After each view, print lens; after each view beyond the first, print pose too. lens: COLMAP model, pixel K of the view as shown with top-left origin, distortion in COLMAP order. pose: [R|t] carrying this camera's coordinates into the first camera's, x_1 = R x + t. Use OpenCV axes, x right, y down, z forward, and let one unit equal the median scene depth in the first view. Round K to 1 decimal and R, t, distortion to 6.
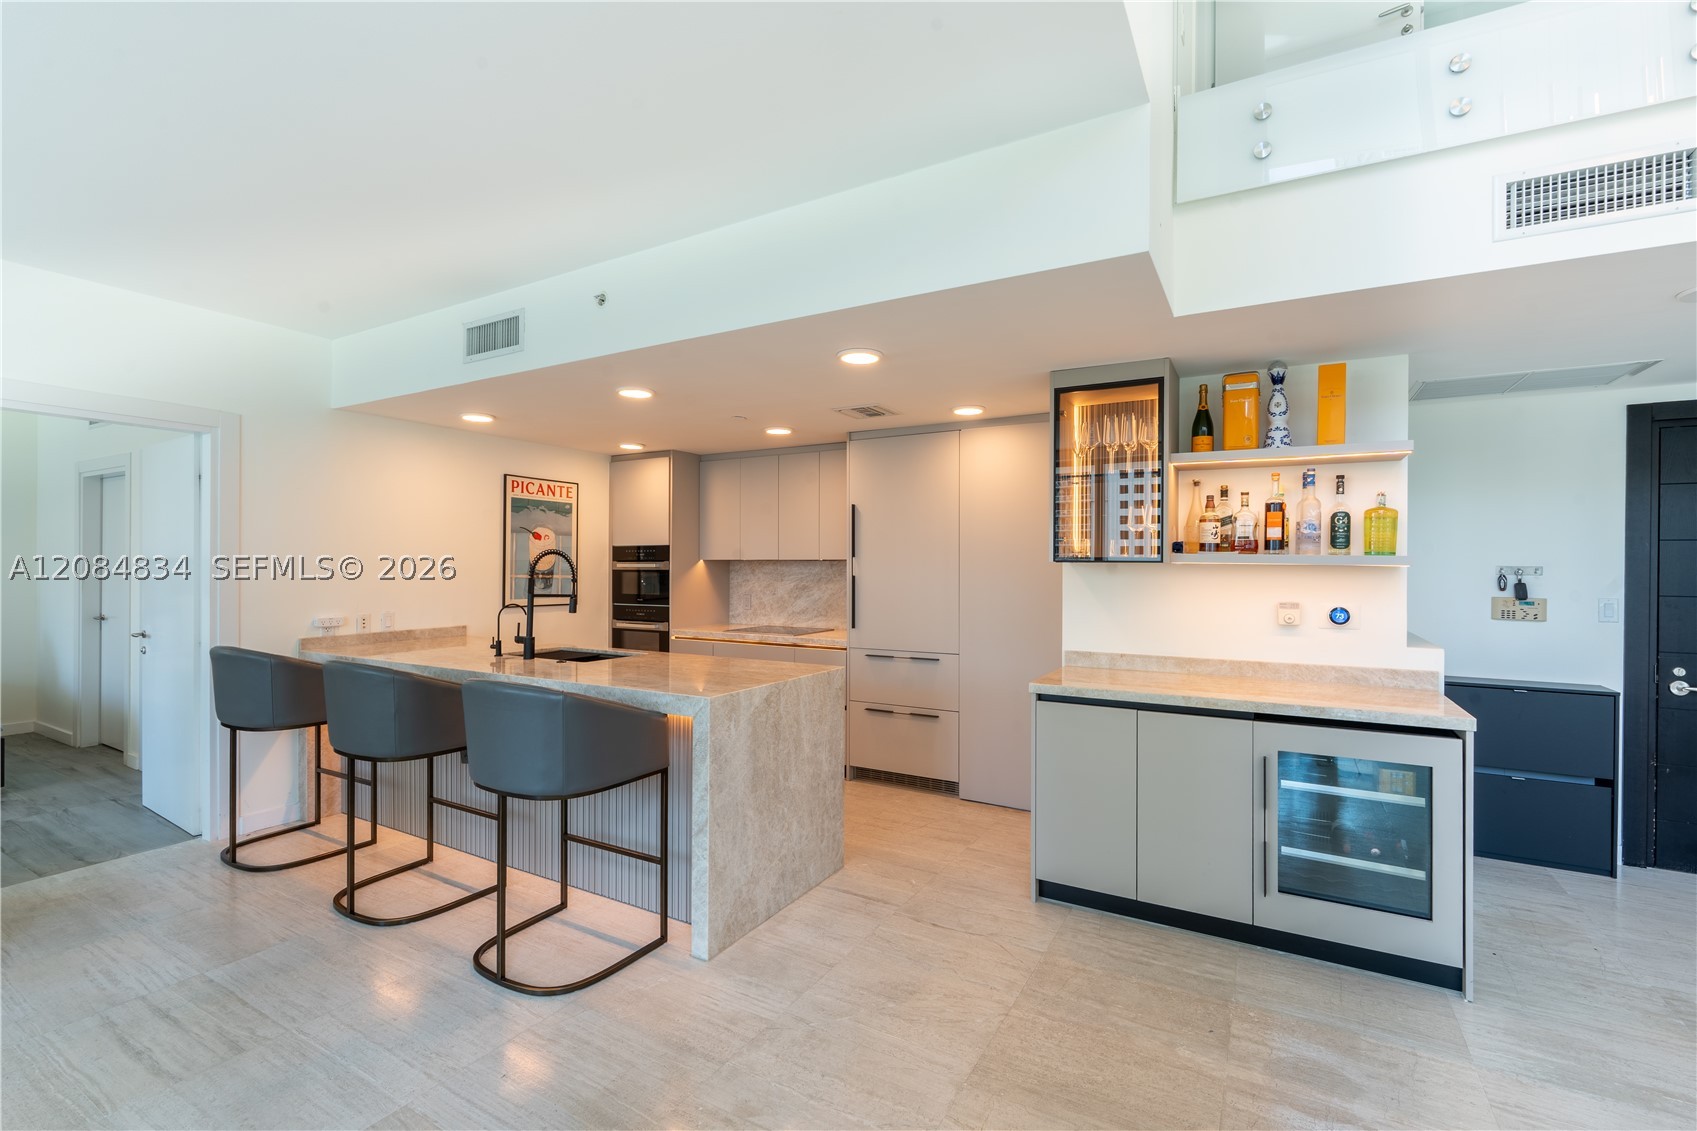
lens RADIAL K [[742.3, 0, 851.1], [0, 742.3, 566.3], [0, 0, 1]] dist [-0.000103, 0.000223]
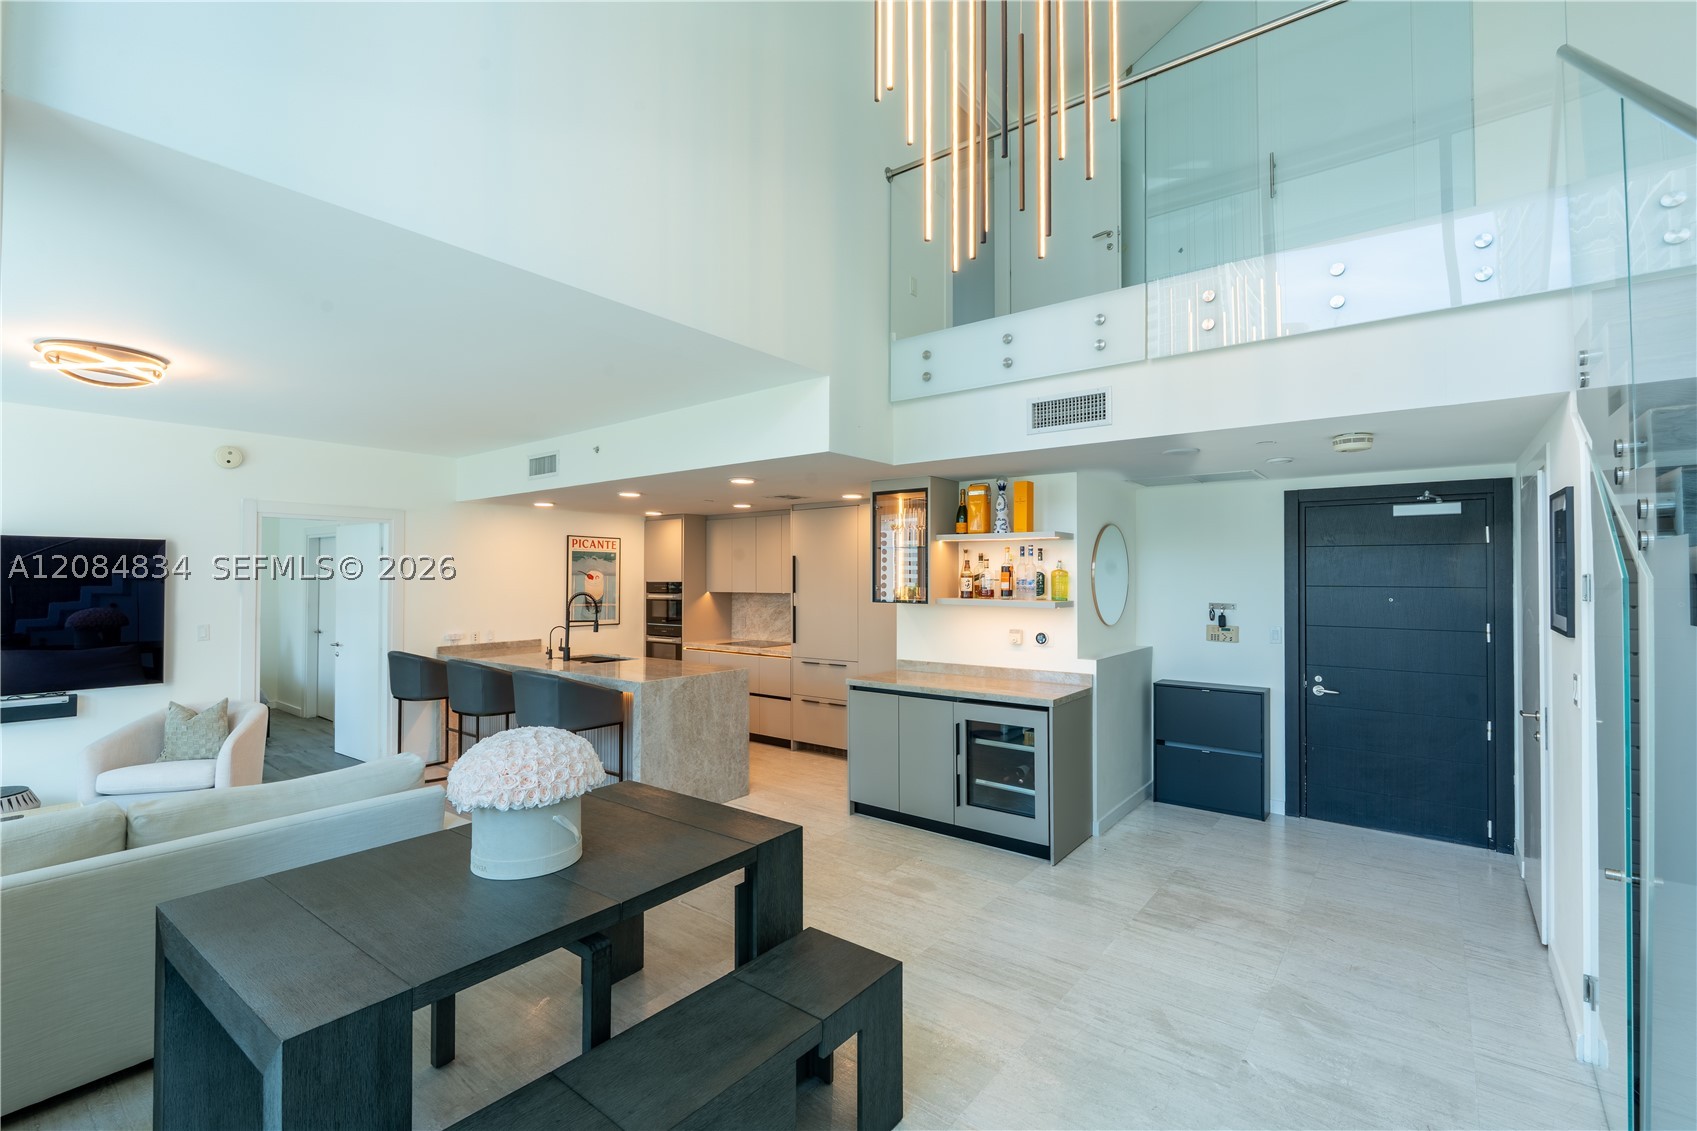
lens RADIAL K [[742.3, 0, 853.0], [0, 742.3, 568.2], [0, 0, 1]] dist [-0.000103, 0.000223]
pose [[0.990133, -0.005935, -0.140002, 0.442301], [0.003880, 0.999881, -0.014947, -0.053753], [0.140074, 0.014256, 0.990038, -0.550156]]
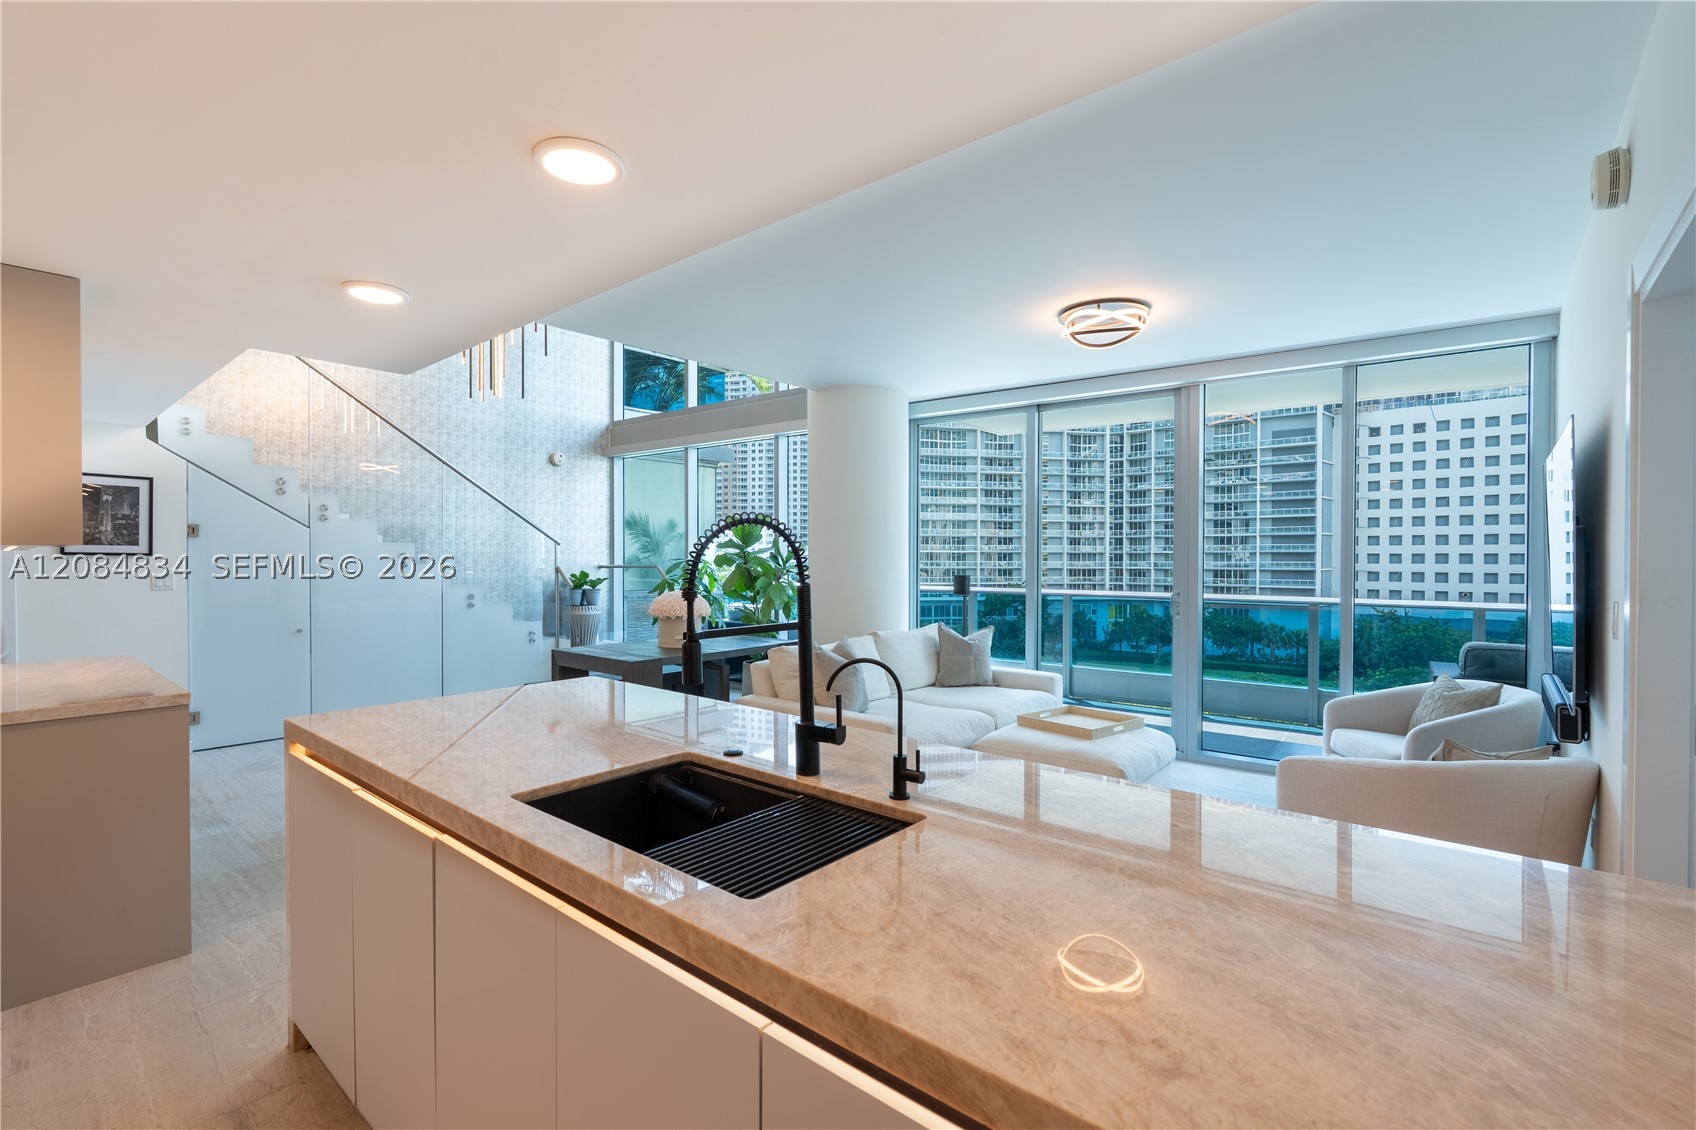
lens RADIAL K [[741.8, 0, 854.3], [0, 741.8, 559.7], [0, 0, 1]] dist [-0.000103, 0.000223]
pose [[-0.985867, -0.006803, 0.167394, -0.579726], [-0.005367, 0.999945, 0.009031, -0.003420], [-0.167447, 0.008005, -0.985849, 1.561142]]
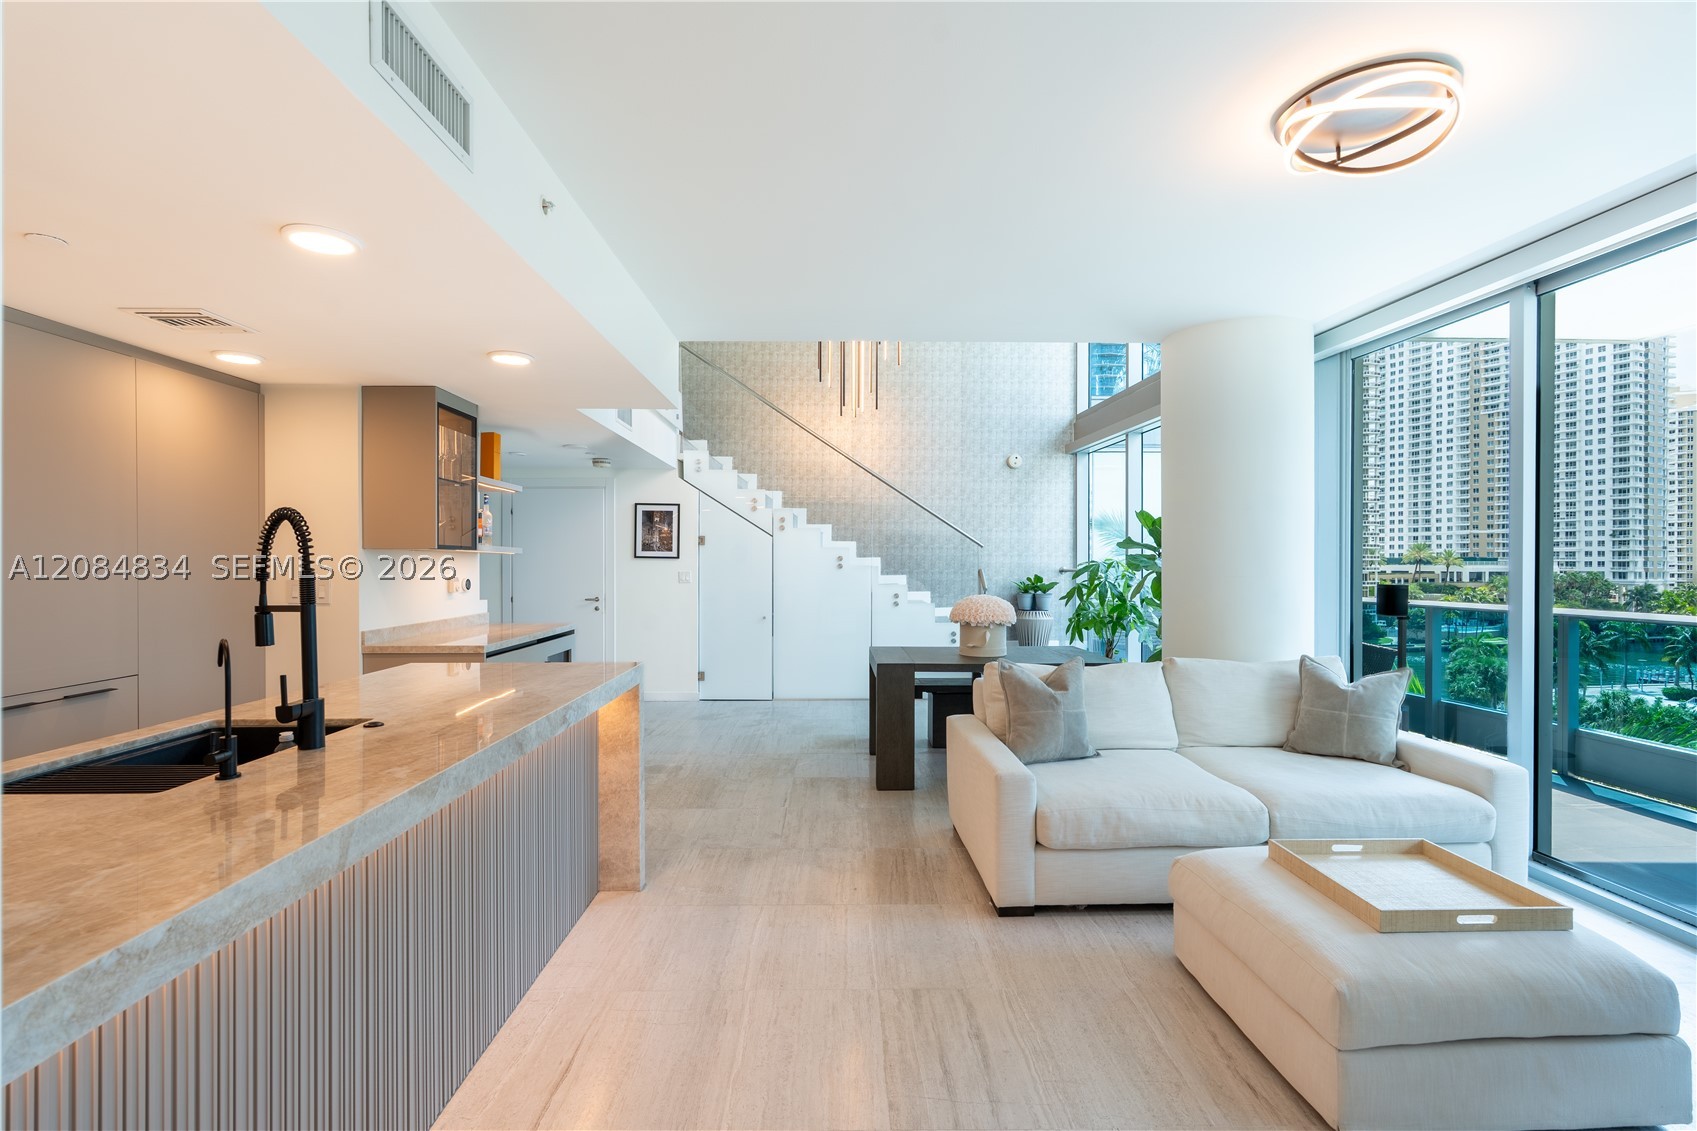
lens RADIAL K [[781.4, 0, 859.9], [0, 781.4, 557.5], [0, 0, 1]] dist [0.004232, -0.001373]
pose [[-0.528177, 0.001479, 0.849133, -1.115846], [-0.000034, 0.999998, -0.001763, 0.010491], [-0.849134, -0.000961, -0.528176, 1.065351]]
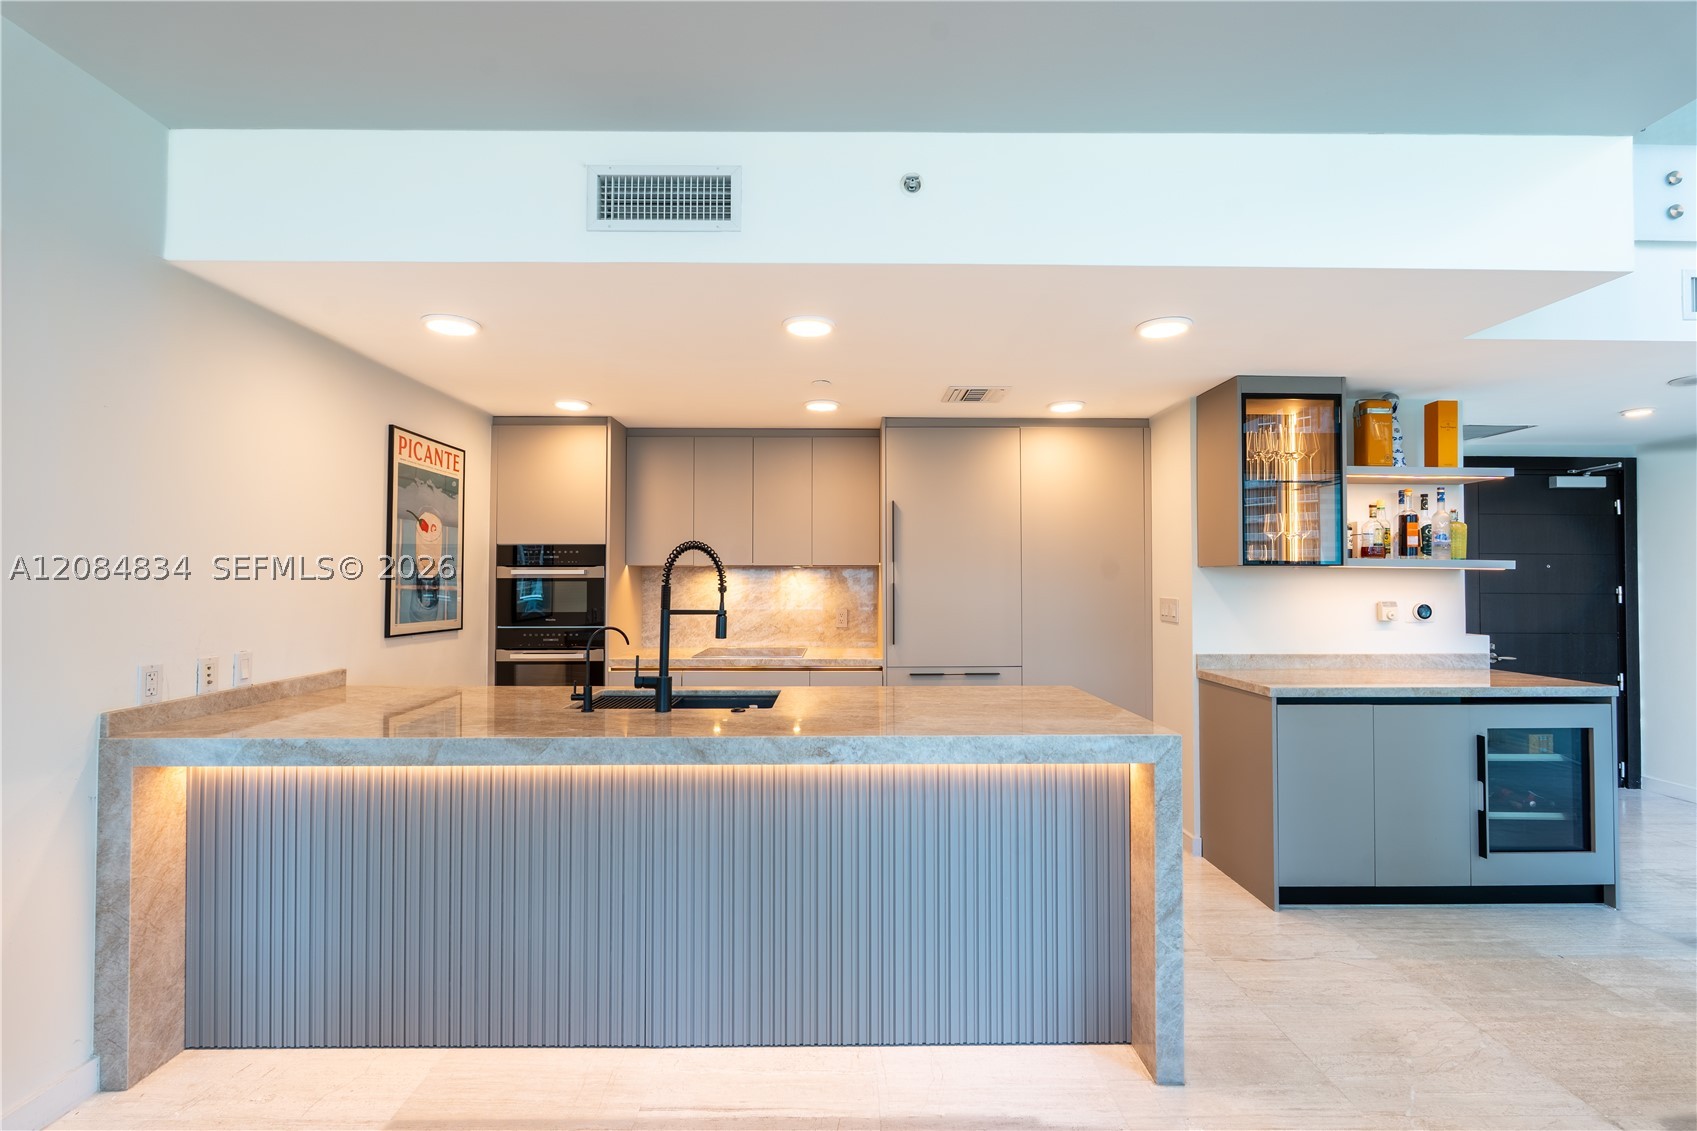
lens RADIAL K [[742.3, 0, 848.6], [0, 742.3, 568.9], [0, 0, 1]] dist [-0.000103, 0.000223]
pose [[0.862855, 0.006198, 0.505413, -0.679145], [0.002375, 0.999864, -0.016317, 0.013838], [-0.505445, 0.015279, 0.862723, 0.396904]]
